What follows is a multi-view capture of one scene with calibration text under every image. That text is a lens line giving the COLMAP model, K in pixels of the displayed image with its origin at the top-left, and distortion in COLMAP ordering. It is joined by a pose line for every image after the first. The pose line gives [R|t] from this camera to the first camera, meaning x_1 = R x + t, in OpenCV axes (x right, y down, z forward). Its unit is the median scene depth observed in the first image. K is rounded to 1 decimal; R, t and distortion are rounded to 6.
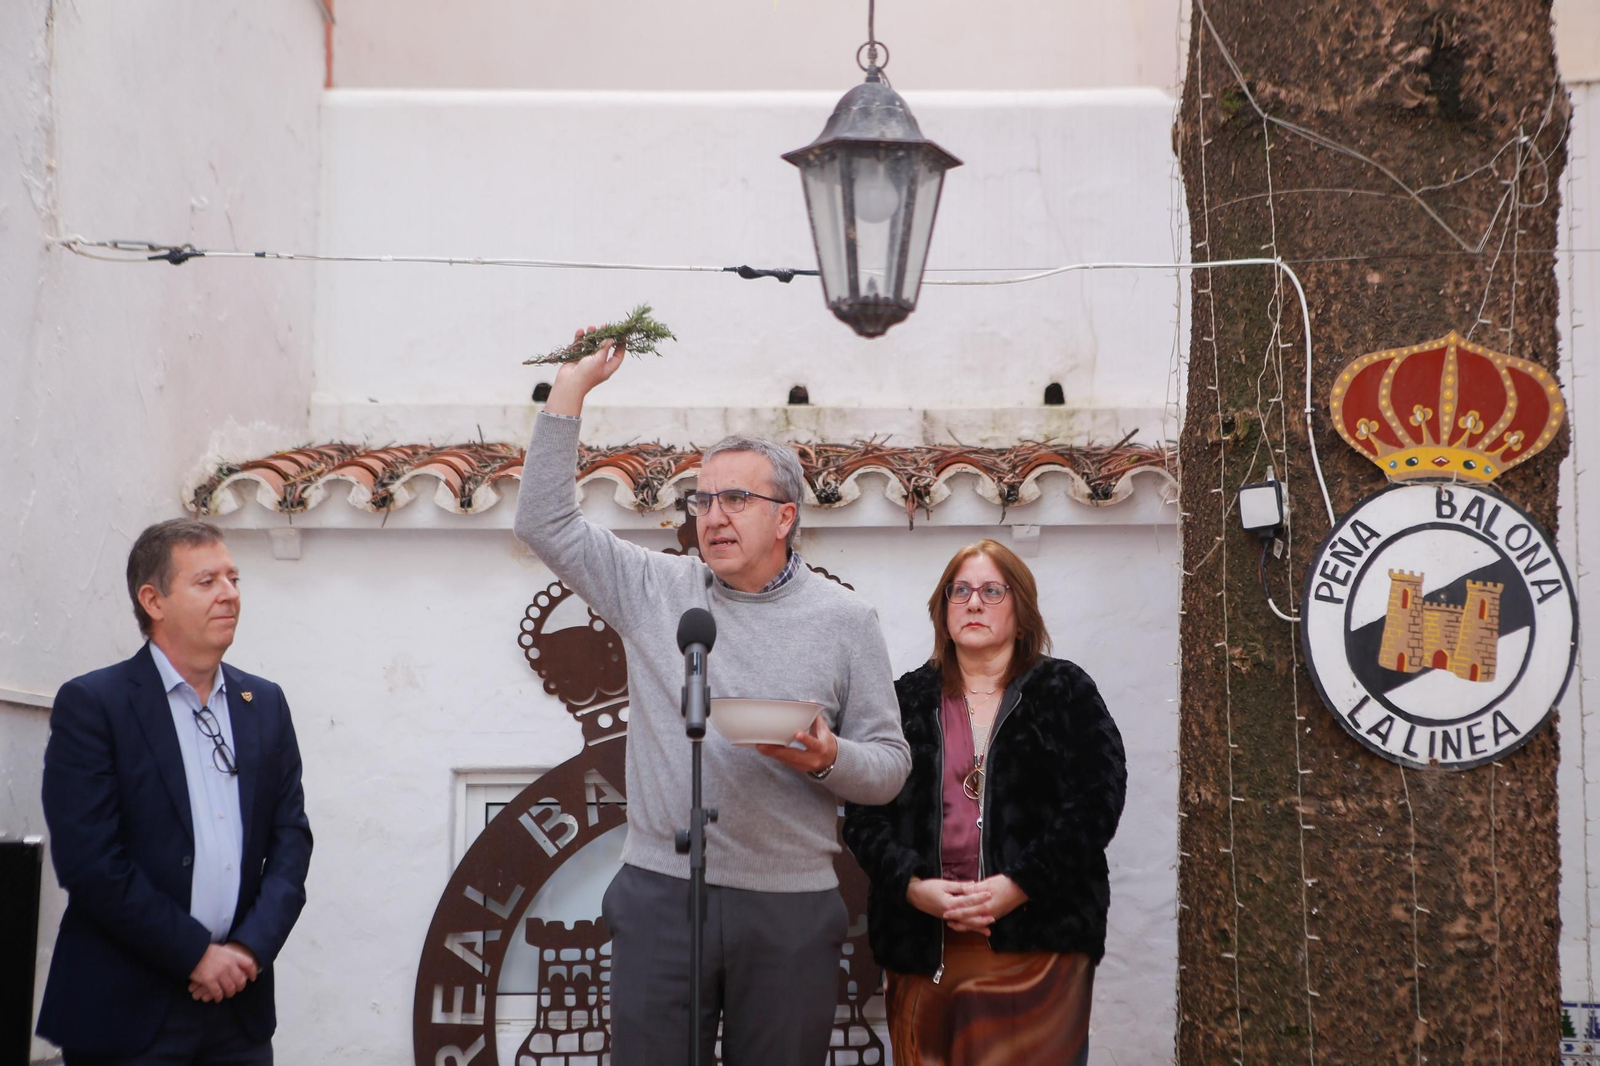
lens RADIAL K [[3025.8, 0, 802.1], [0, 3025.8, 503.0], [0, 0, 1]] dist [0.190223, 0.161516]
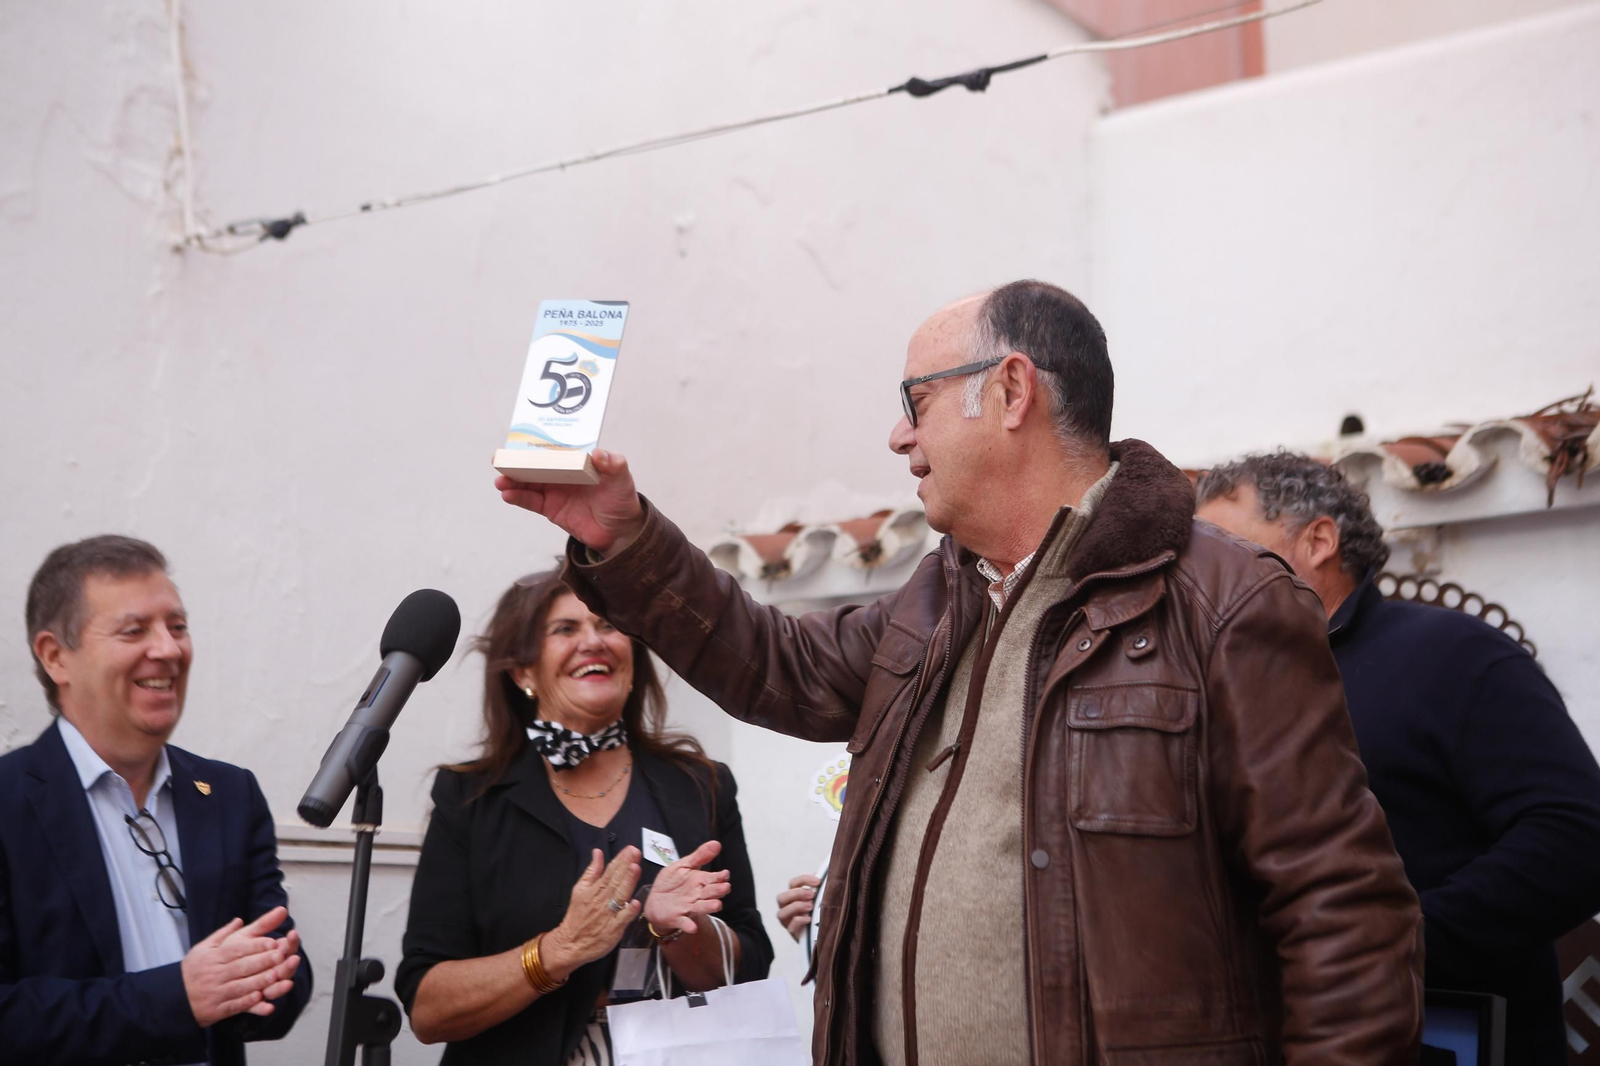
lens RADIAL K [[2492.8, 0, 800.0], [0, 2492.8, 533.0], [0, 0, 1]] dist [0.056441, 0.048389]
pose [[0.821635, -0.113591, -0.558581, 0.239736], [0.075358, 0.992988, -0.091082, 0.060542], [0.565011, 0.032743, 0.824434, 0.563006]]
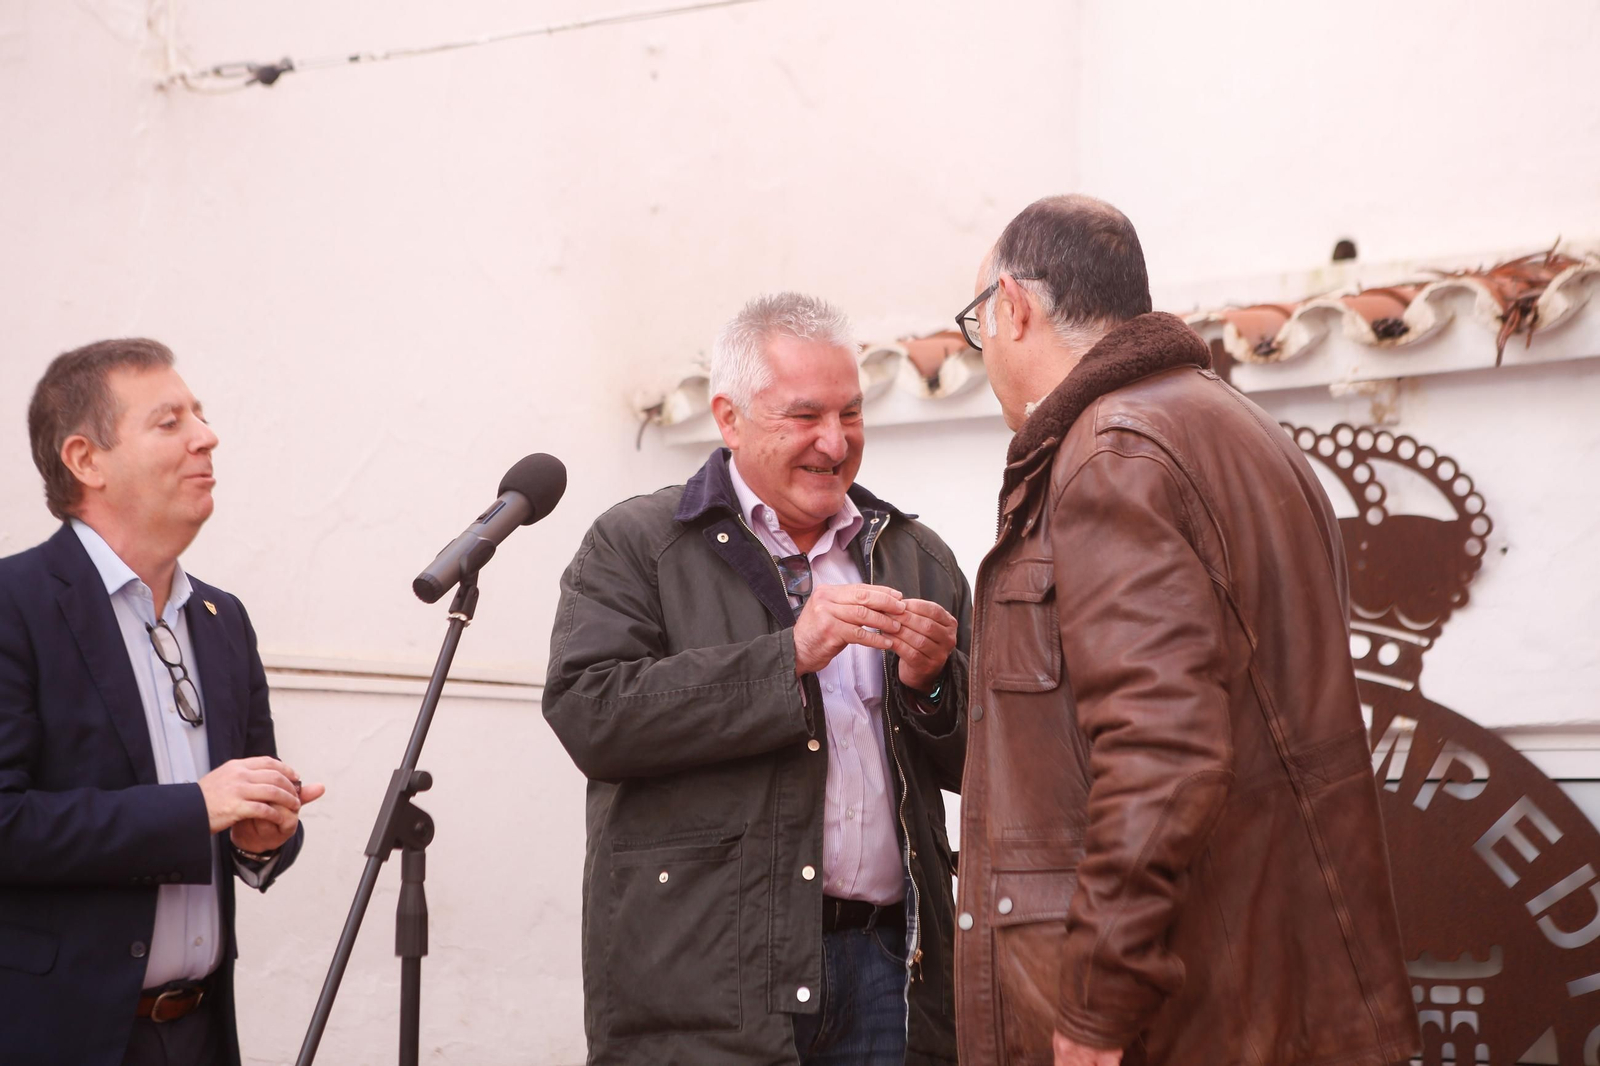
lens RADIAL K [[2963.7, 0, 805.0], [0, 2963.7, 502.8], [0, 0, 1]] dist [0.183587, 0.136473]
pose [[0.831639, -0.061708, -0.551877, 0.321066], [0.060172, 0.997969, -0.020912, 0.051687], [0.552046, -0.015817, 0.833663, 0.440041]]
